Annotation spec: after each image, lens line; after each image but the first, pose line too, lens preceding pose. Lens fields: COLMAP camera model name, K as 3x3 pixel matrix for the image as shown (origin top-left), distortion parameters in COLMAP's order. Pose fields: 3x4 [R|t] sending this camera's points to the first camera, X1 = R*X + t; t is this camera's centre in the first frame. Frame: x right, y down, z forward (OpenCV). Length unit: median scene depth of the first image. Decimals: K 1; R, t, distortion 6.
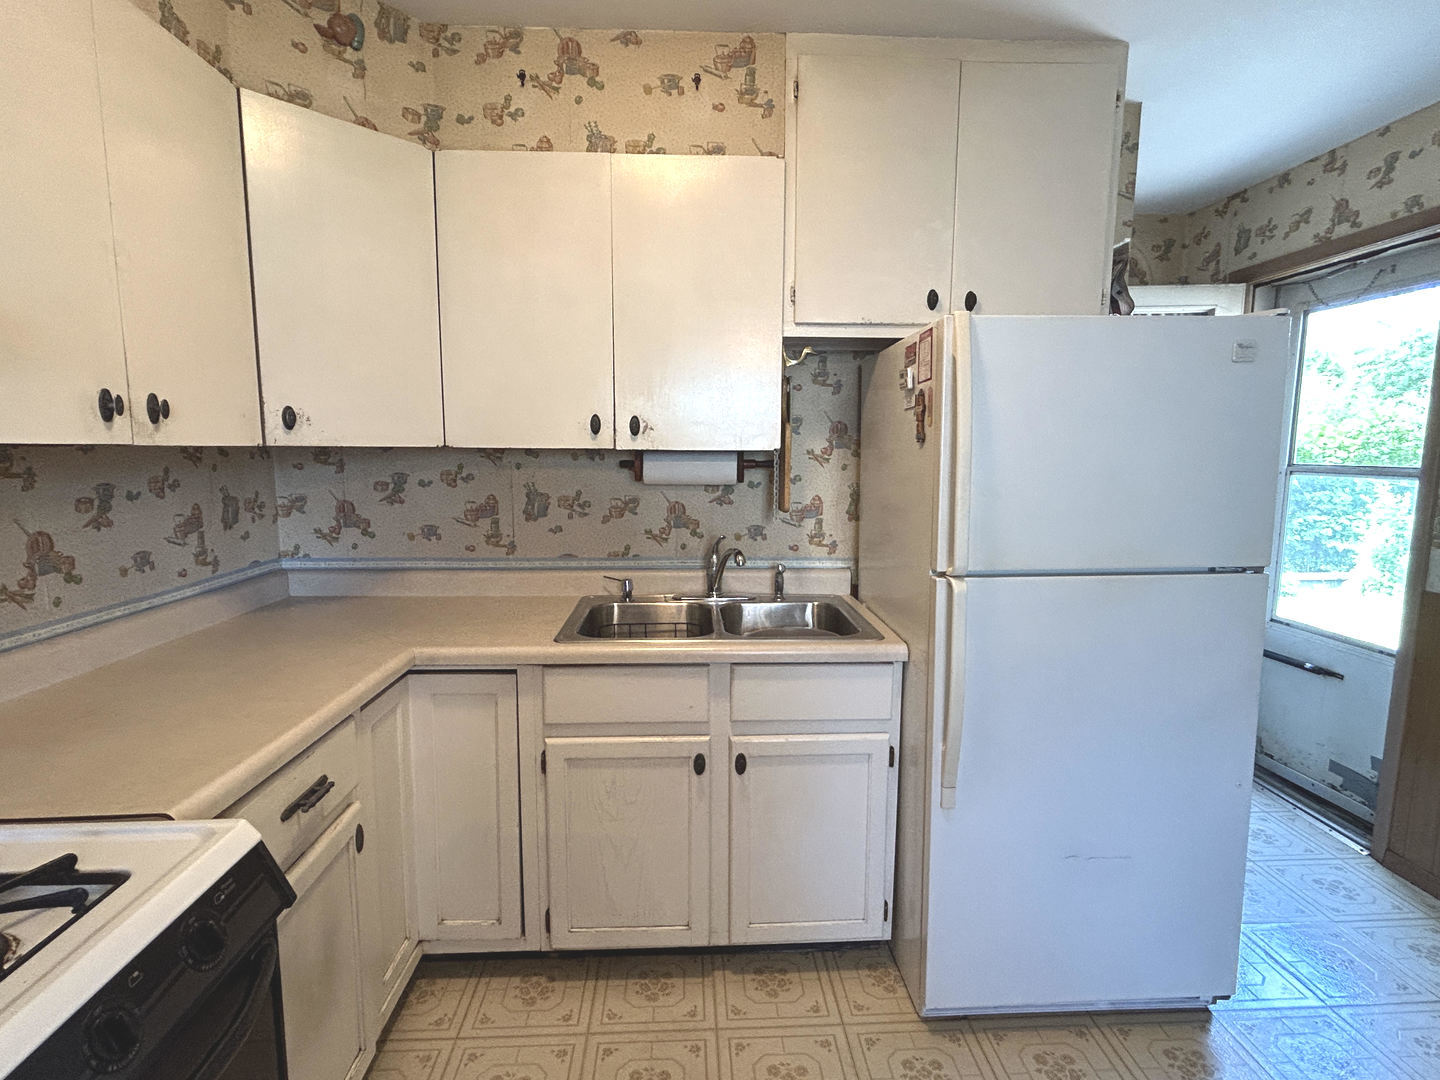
lens RADIAL K [[711.8, 0, 720.0], [0, 711.8, 540.0], [0, 0, 1]] dist [-0.005294, 0.000408]
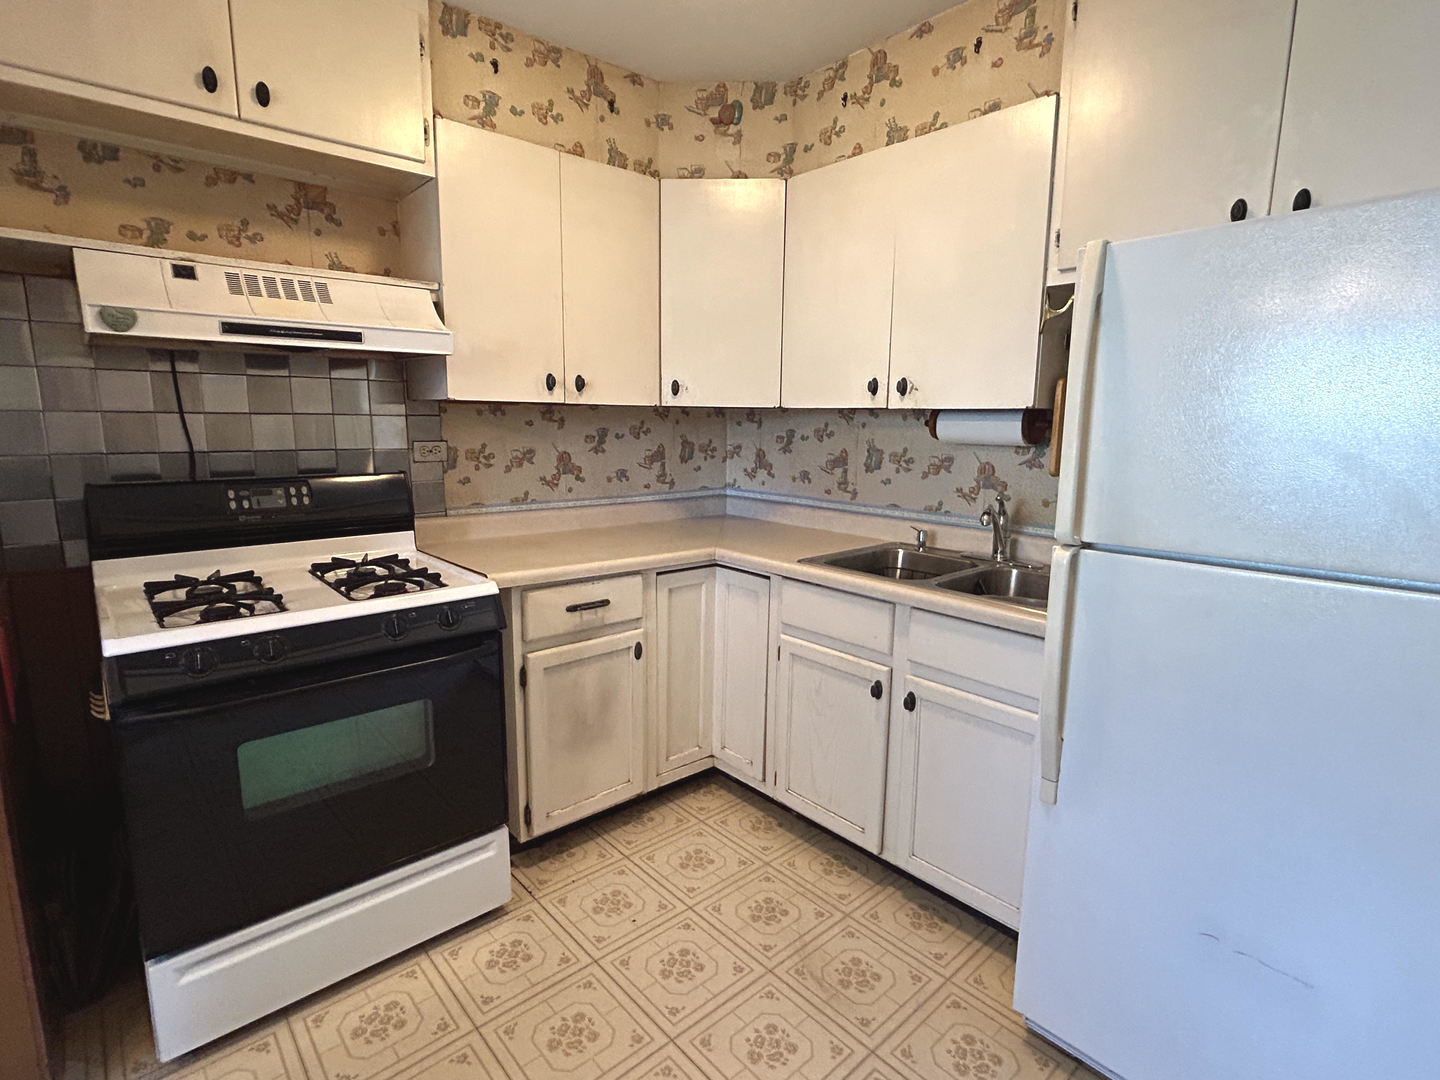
lens RADIAL K [[711.8, 0, 720.0], [0, 711.8, 540.0], [0, 0, 1]] dist [-0.005294, 0.000408]
pose [[0.632370, 0.134071, -0.762976, 0.606642], [-0.108775, 0.990519, 0.083900, 0.014320], [0.766991, 0.029937, 0.640959, 0.081683]]
